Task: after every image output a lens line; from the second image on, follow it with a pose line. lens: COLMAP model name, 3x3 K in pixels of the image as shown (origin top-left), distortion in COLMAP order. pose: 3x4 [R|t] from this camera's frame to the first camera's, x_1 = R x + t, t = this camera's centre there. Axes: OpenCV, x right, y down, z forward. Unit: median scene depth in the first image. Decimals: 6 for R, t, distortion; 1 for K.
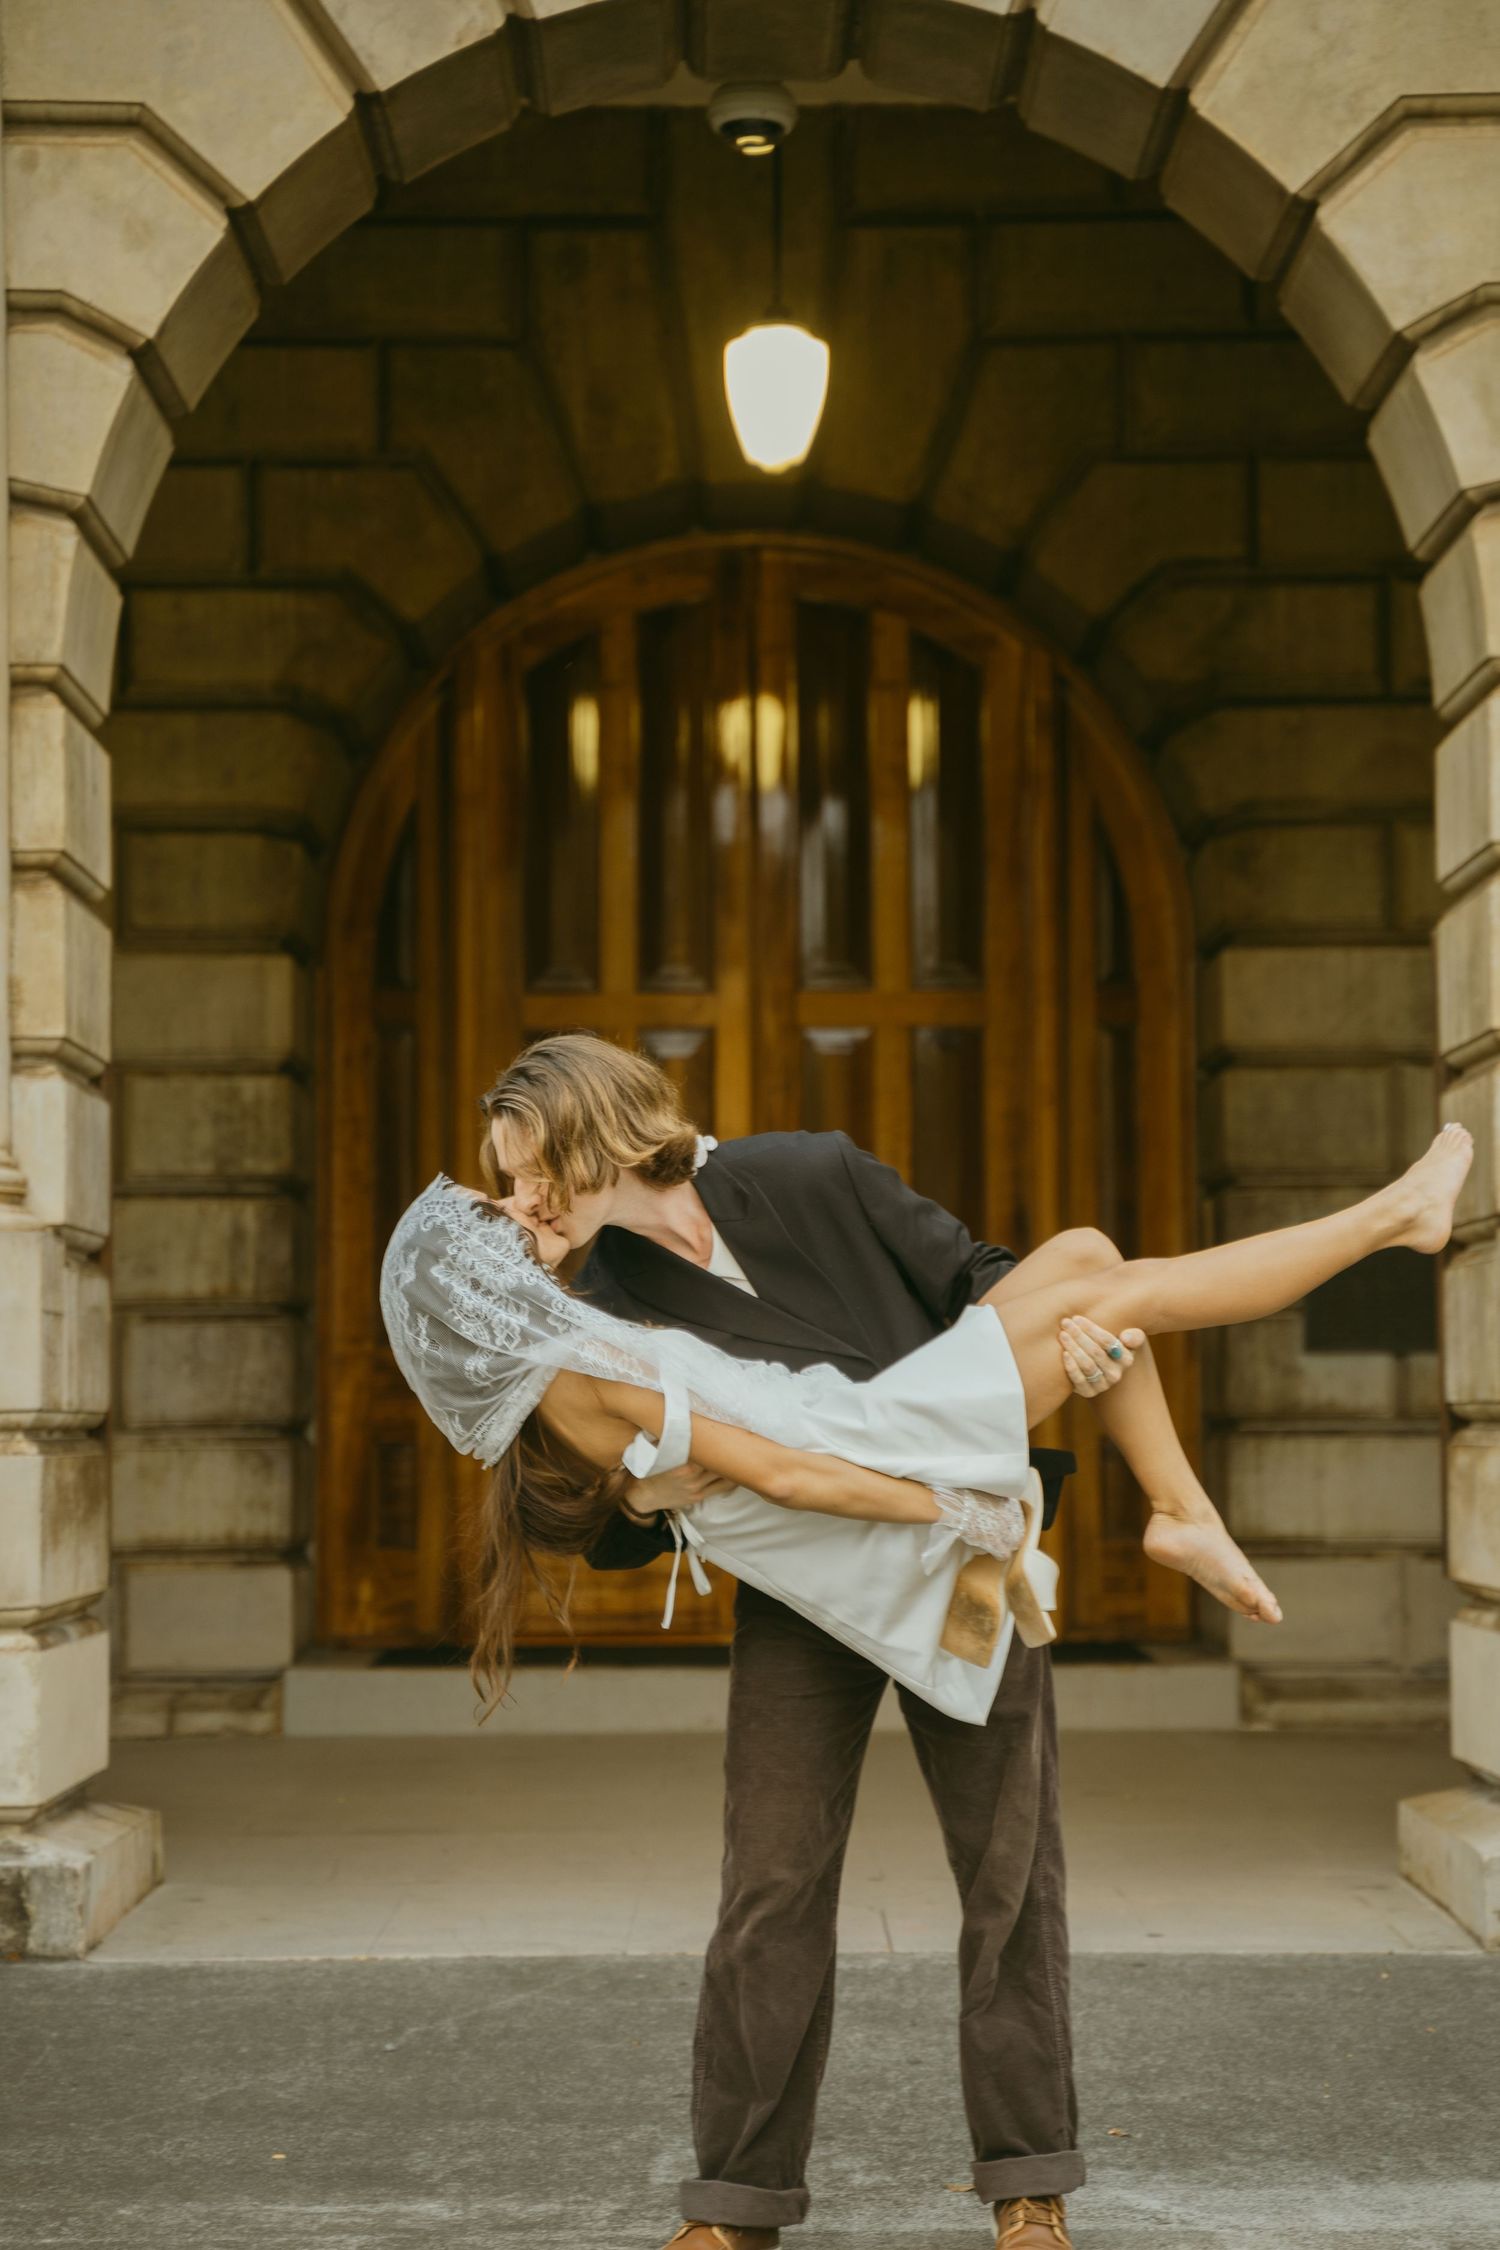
lens RADIAL K [[4843.8, 0, 750.0], [0, 4843.8, 1125.0], [0, 0, 1]] dist [0.545119, 0.197116]
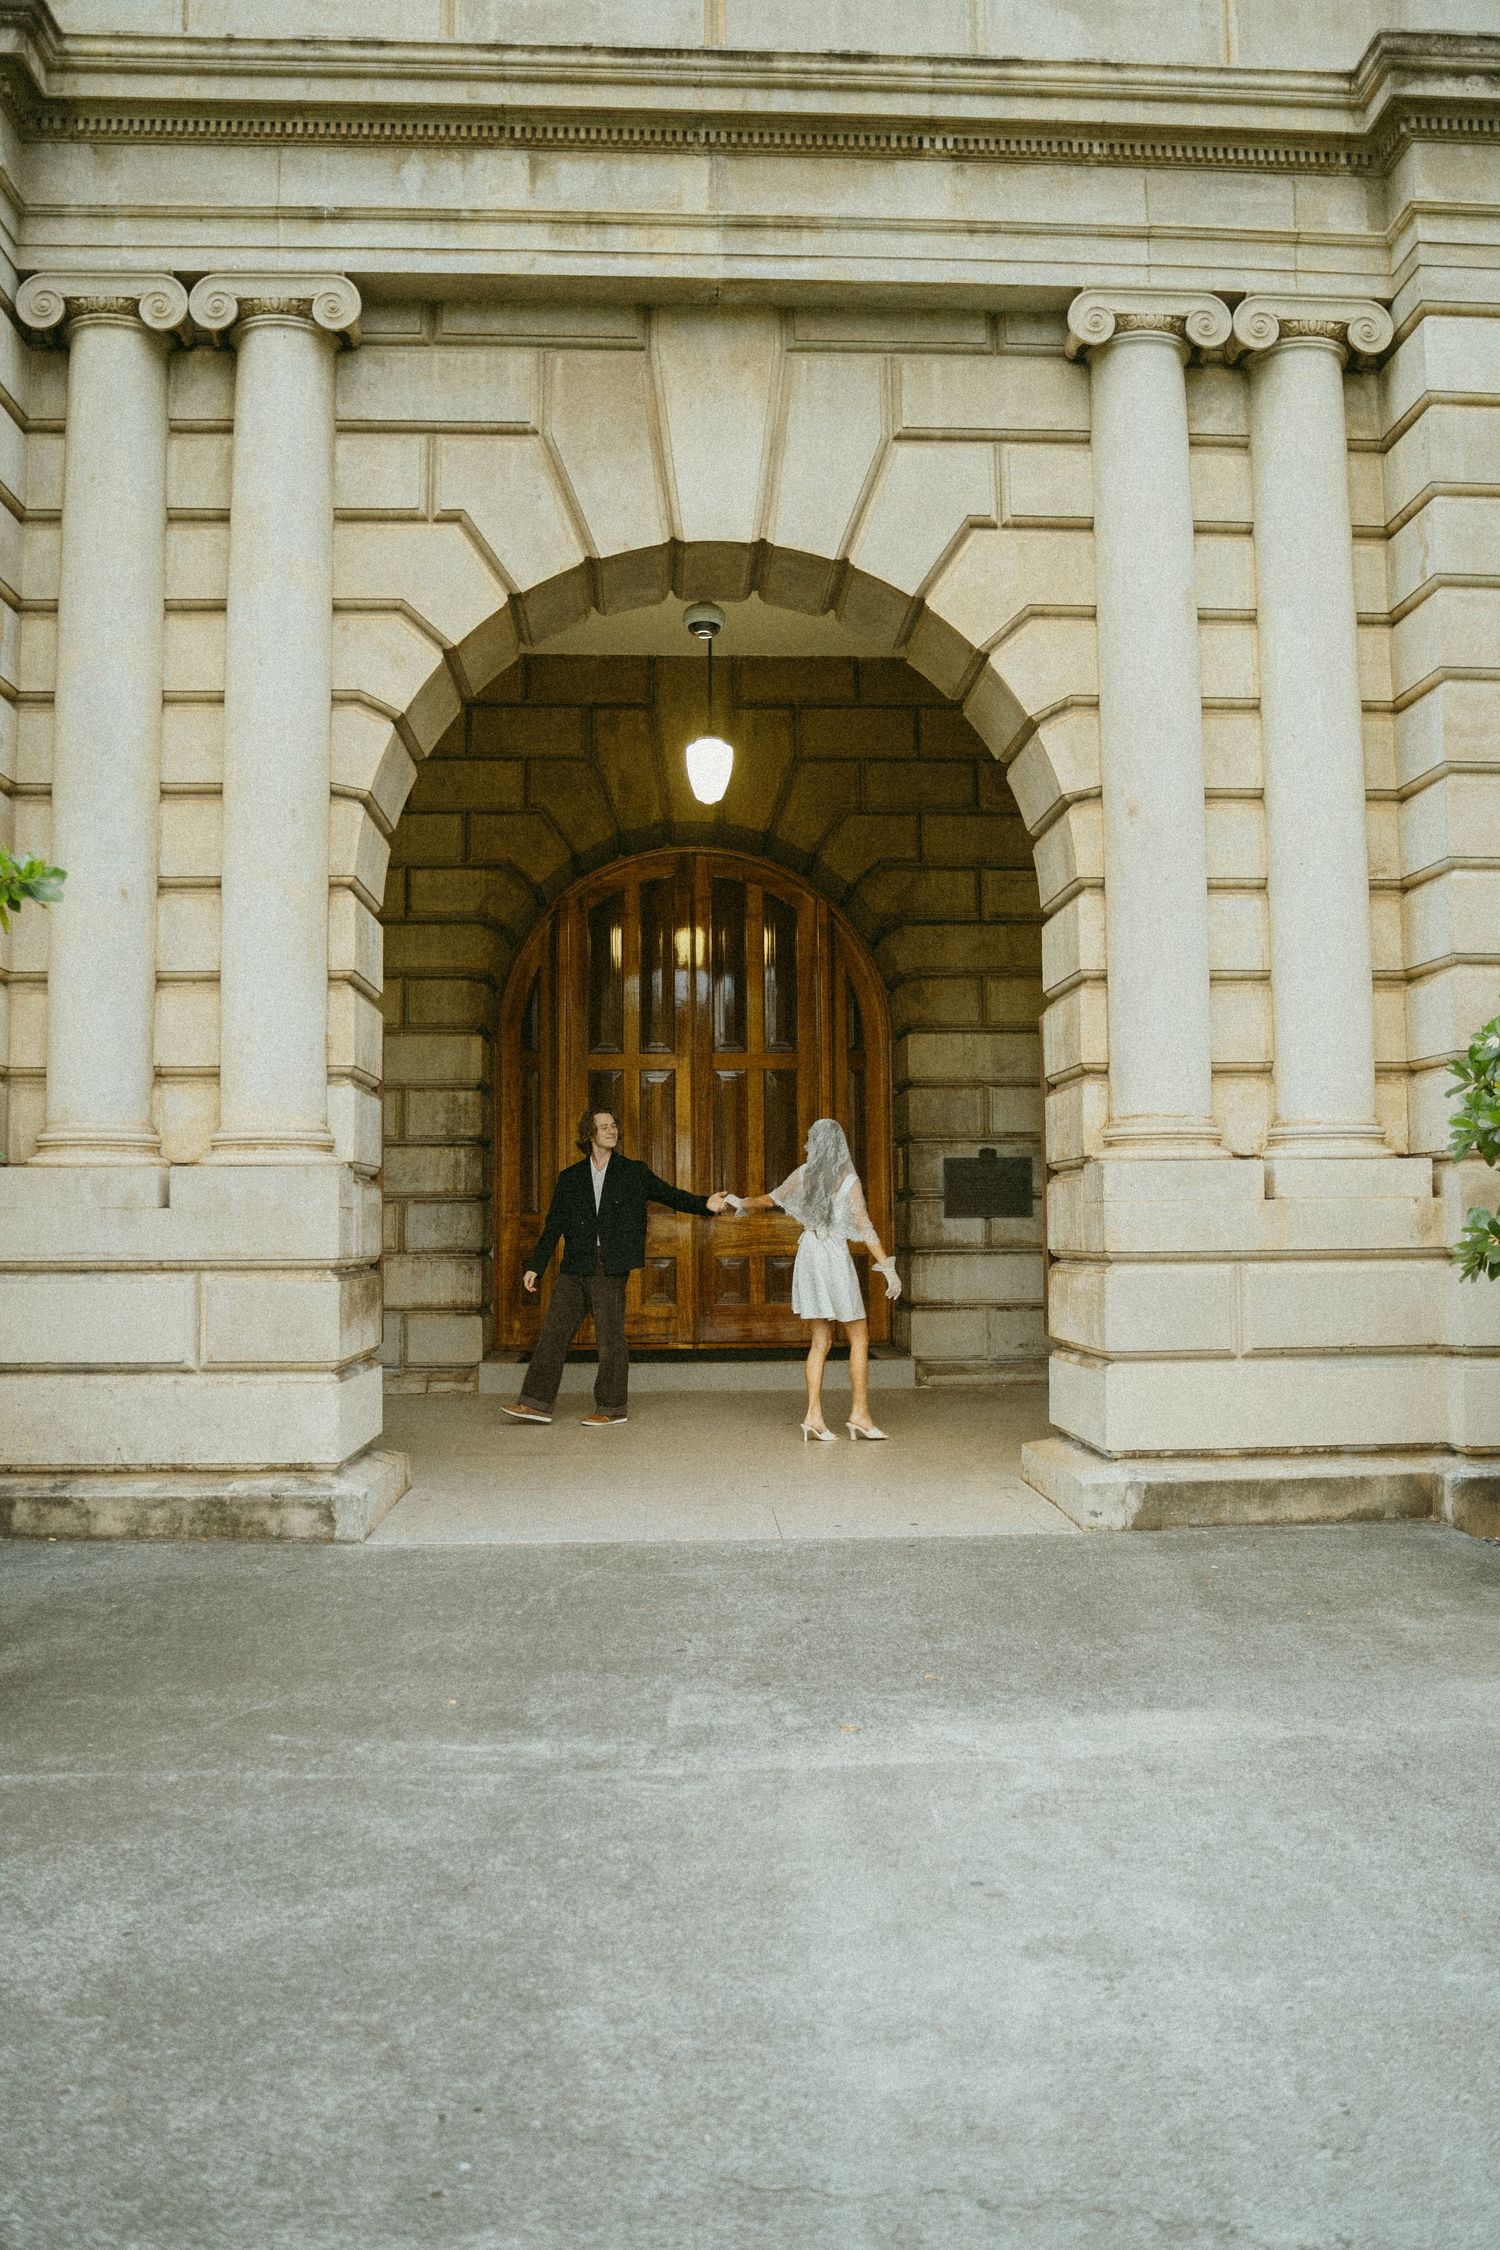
lens RADIAL K [[1716.6, 0, 750.0], [0, 1716.6, 1125.0], [0, 0, 1]] dist [-0.000534, -0.000076]
pose [[0.998820, 0.001294, 0.048540, -0.015207], [-0.001486, 0.999991, 0.003902, 0.002624], [-0.048535, -0.003970, 0.998814, 0.296641]]
